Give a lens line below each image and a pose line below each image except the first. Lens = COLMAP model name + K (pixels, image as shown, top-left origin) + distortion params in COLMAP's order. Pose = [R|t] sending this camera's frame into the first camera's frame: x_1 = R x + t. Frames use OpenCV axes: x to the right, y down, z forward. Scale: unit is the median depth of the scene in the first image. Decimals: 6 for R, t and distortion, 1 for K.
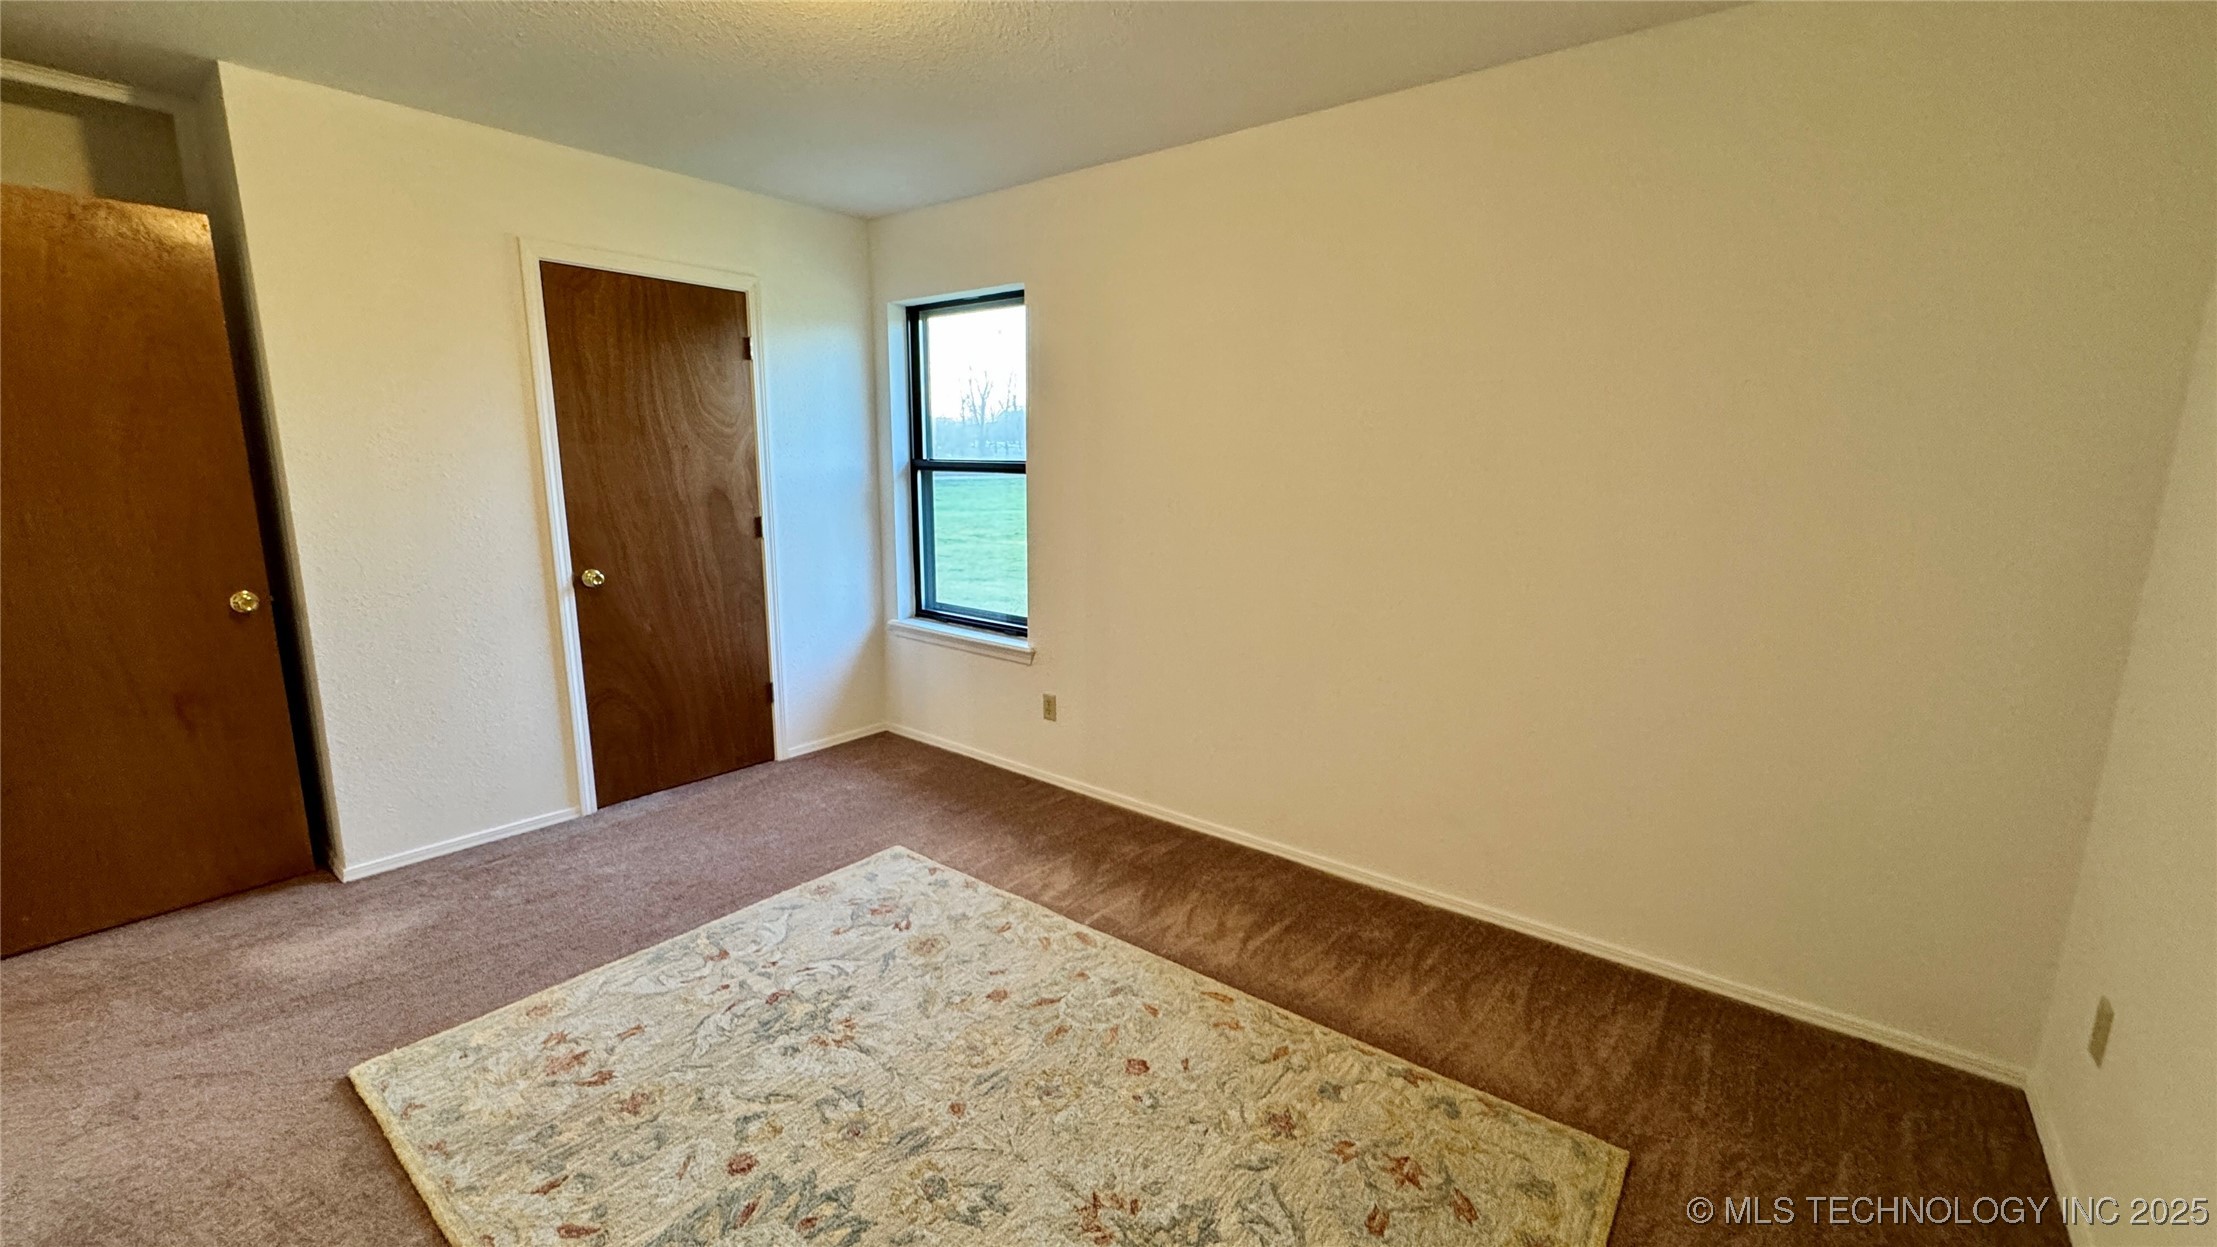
lens RADIAL K [[883.0, 0, 1097.2], [0, 883.0, 609.5], [0, 0, 1]] dist [-0.001624, 0.000430]
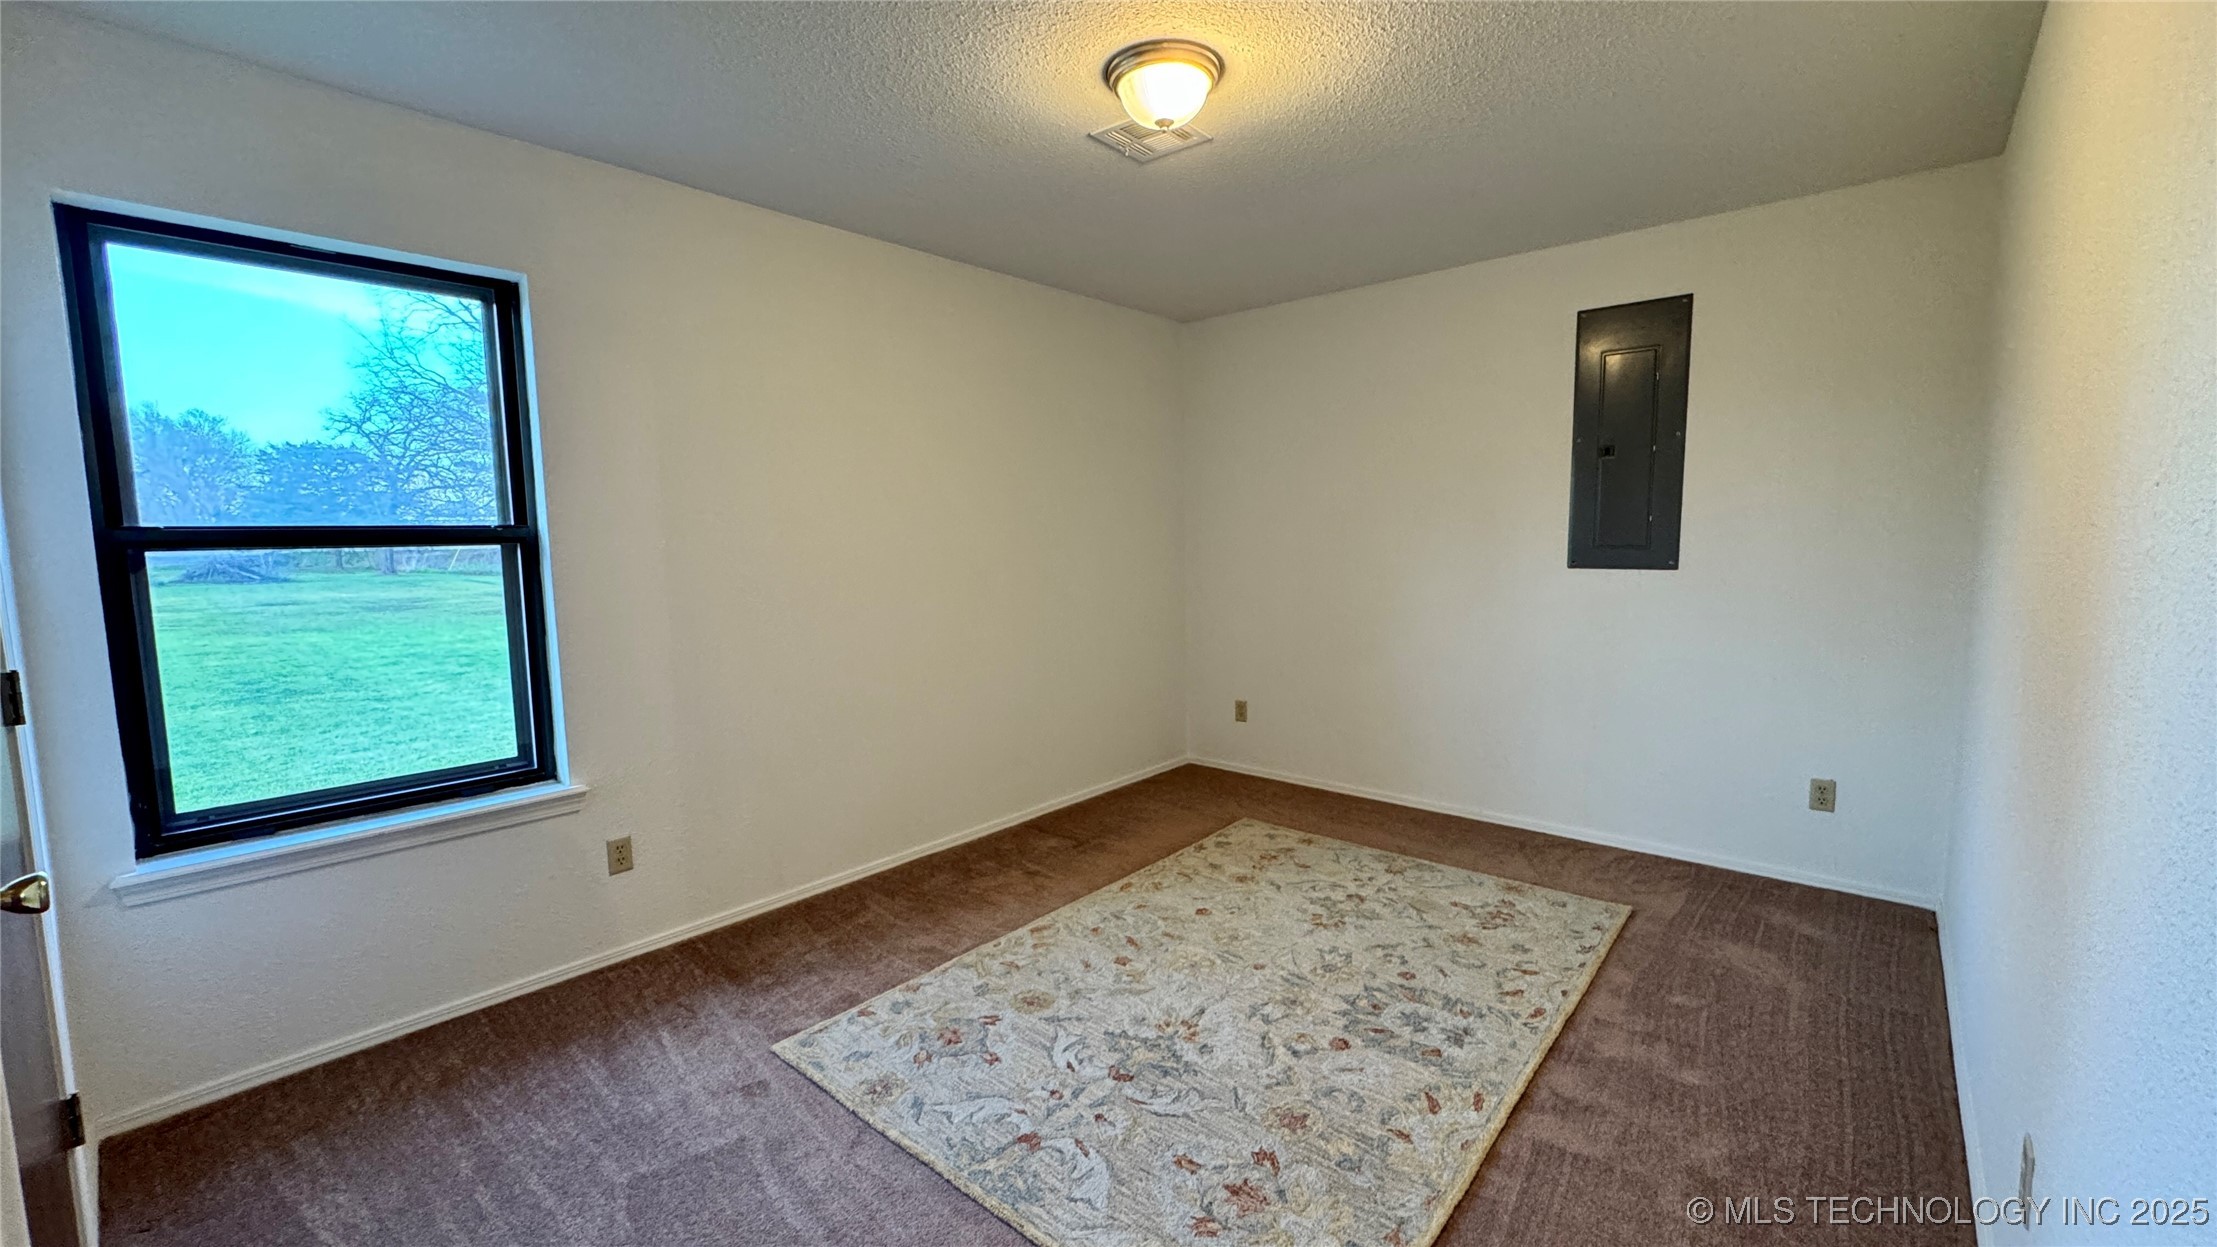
lens RADIAL K [[883.0, 0, 1110.9], [0, 883.0, 611.3], [0, 0, 1]] dist [-0.001624, 0.000430]
pose [[0.040752, -0.097741, 0.994377, -1.076035], [0.187233, 0.978322, 0.088490, -0.109713], [-0.981470, 0.182574, 0.058169, 0.747866]]
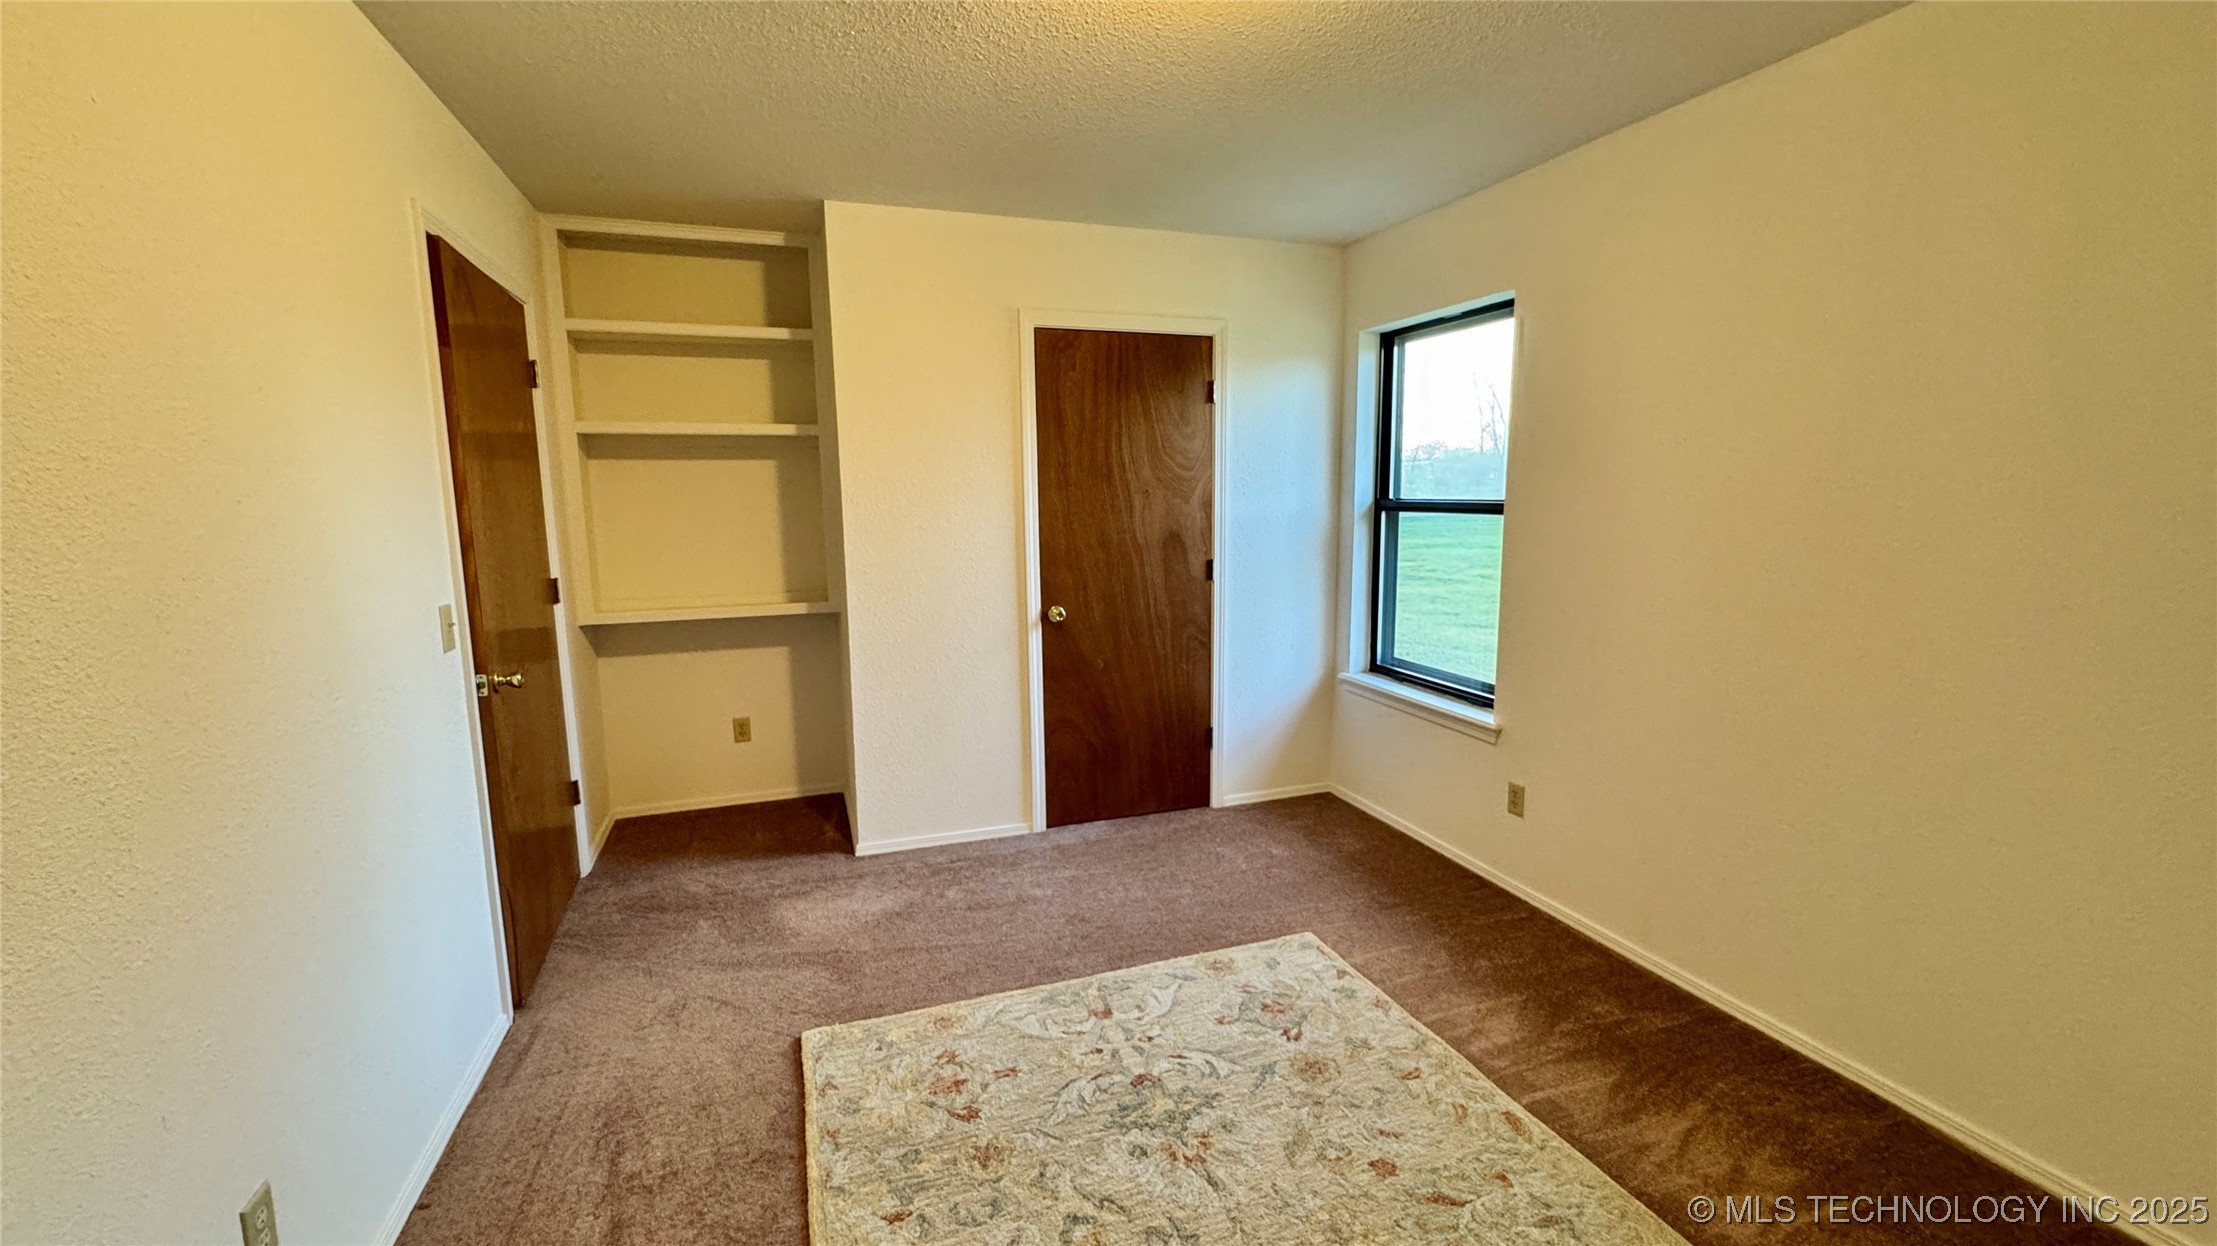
lens RADIAL K [[883.0, 0, 1106.8], [0, 883.0, 619.3], [0, 0, 1]] dist [-0.001624, 0.000430]
pose [[0.853493, 0.057585, -0.517912, 0.052629], [-0.071704, 0.997399, -0.007266, -0.033305], [0.516147, 0.043338, 0.855403, 0.137122]]
